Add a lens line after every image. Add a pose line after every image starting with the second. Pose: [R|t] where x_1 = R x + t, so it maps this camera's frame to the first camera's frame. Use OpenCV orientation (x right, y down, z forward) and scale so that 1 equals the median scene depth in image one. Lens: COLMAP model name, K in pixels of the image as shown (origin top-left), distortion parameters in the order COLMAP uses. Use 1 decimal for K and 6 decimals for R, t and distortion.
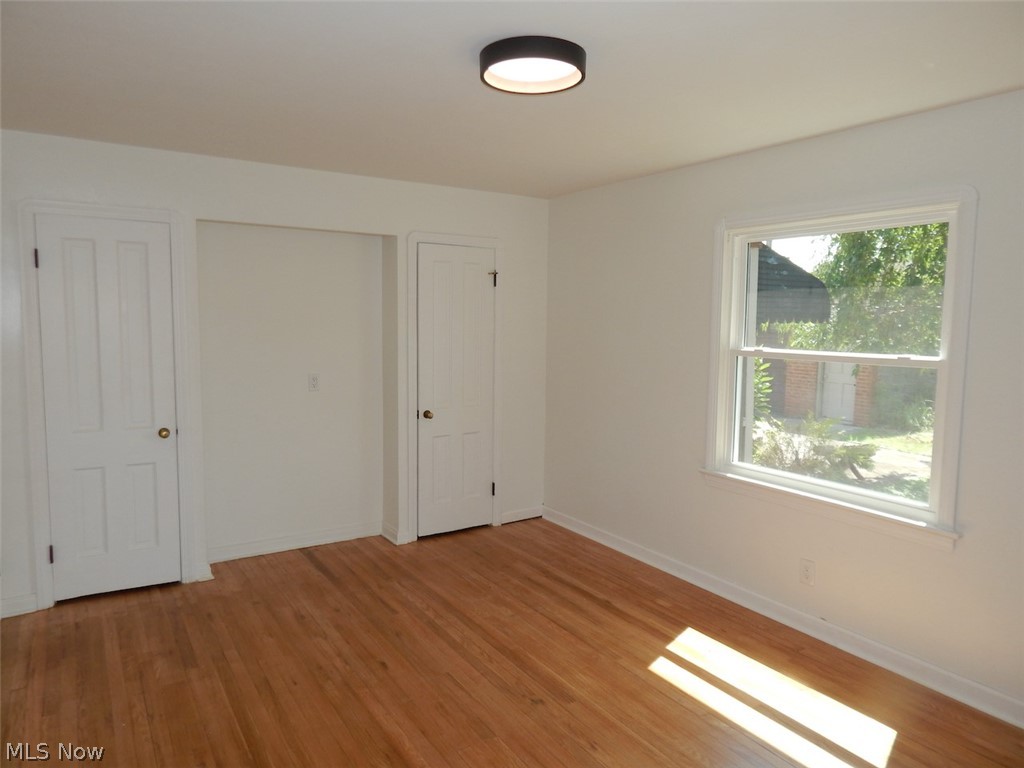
lens RADIAL K [[685.1, 0, 511.6], [0, 685.1, 385.7], [0, 0, 1]] dist [-0.000167, 0.000280]
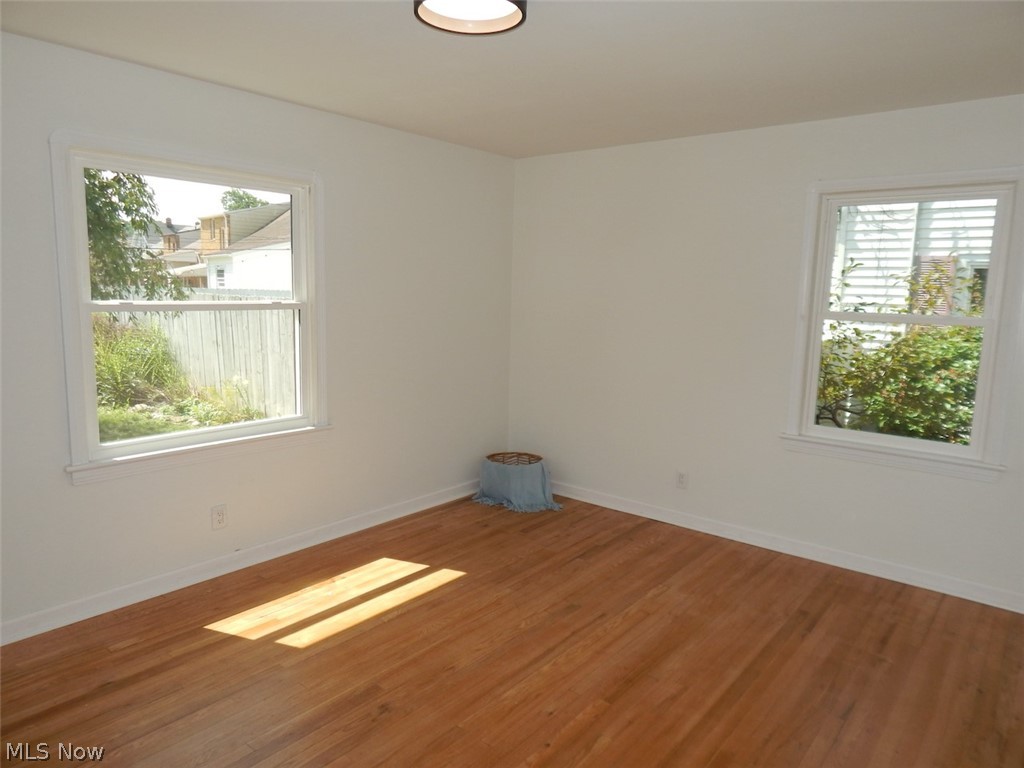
lens RADIAL K [[685.1, 0, 511.8], [0, 685.1, 386.6], [0, 0, 1]] dist [-0.000167, 0.000280]
pose [[-0.319282, -0.154106, 0.935046, -0.655882], [0.065133, 0.980787, 0.183885, -0.081984], [-0.945419, 0.119614, -0.303111, 0.899416]]
